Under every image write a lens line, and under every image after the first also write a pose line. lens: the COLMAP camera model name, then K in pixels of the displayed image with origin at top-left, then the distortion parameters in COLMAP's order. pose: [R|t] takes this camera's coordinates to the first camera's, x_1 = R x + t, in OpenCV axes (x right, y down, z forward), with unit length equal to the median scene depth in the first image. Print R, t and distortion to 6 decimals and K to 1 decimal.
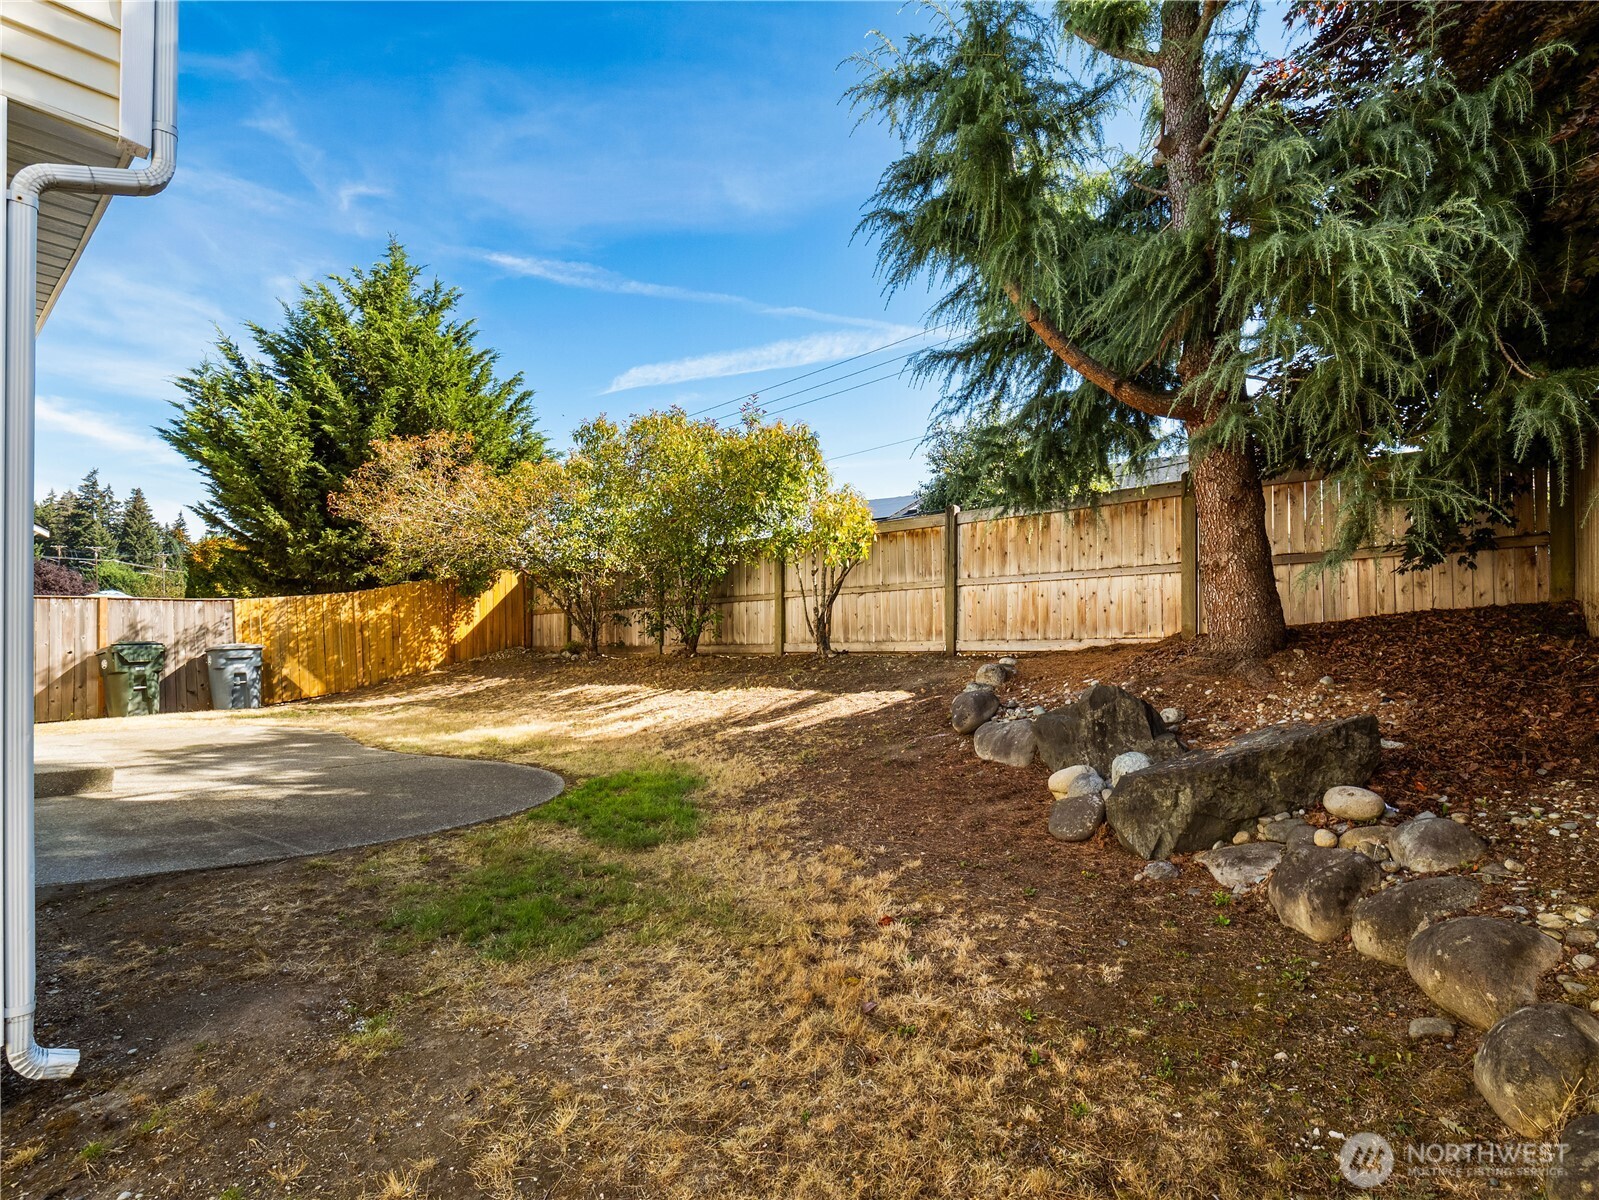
lens RADIAL K [[769.5, 0, 798.4], [0, 769.5, 603.3], [0, 0, 1]] dist [-0.008673, 0.001529]
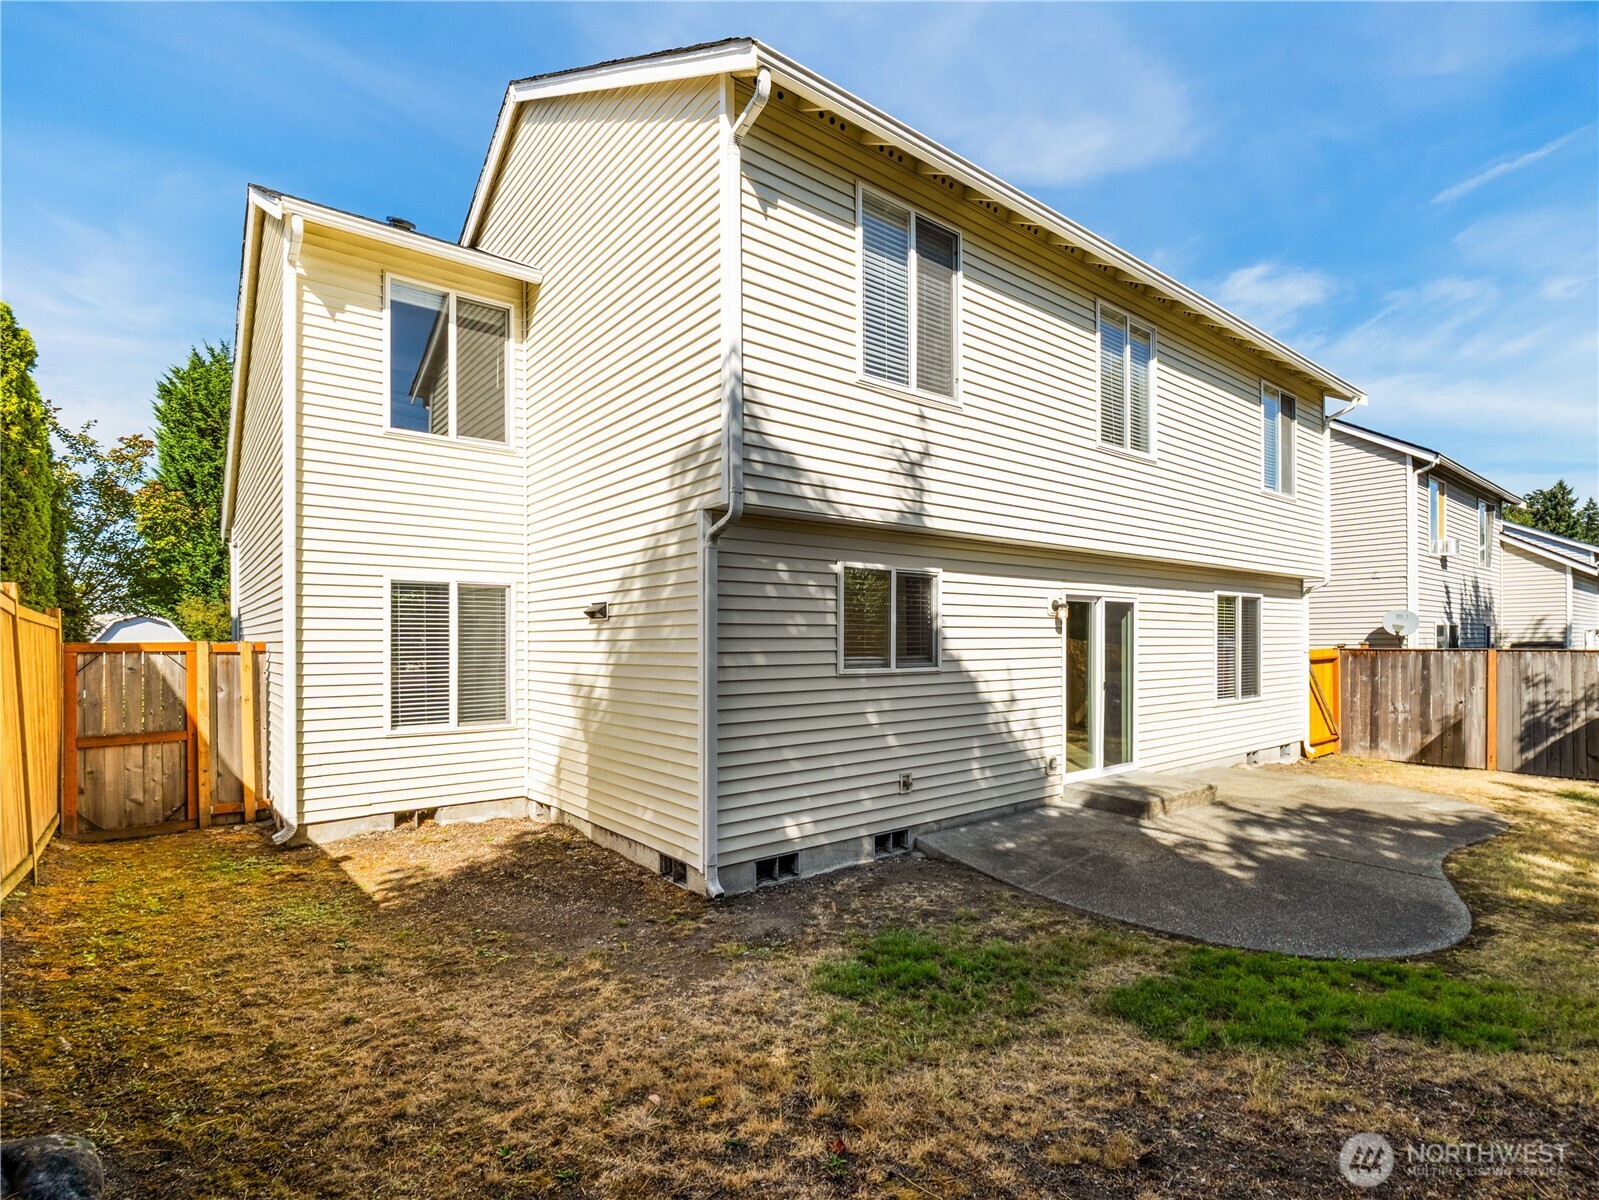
lens RADIAL K [[769.5, 0, 798.4], [0, 769.5, 603.3], [0, 0, 1]] dist [-0.008673, 0.001529]
pose [[-0.189417, -0.052506, -0.980492, 0.991273], [0.024848, 0.997993, -0.058243, -0.124263], [0.981582, -0.035396, -0.187732, 1.169227]]
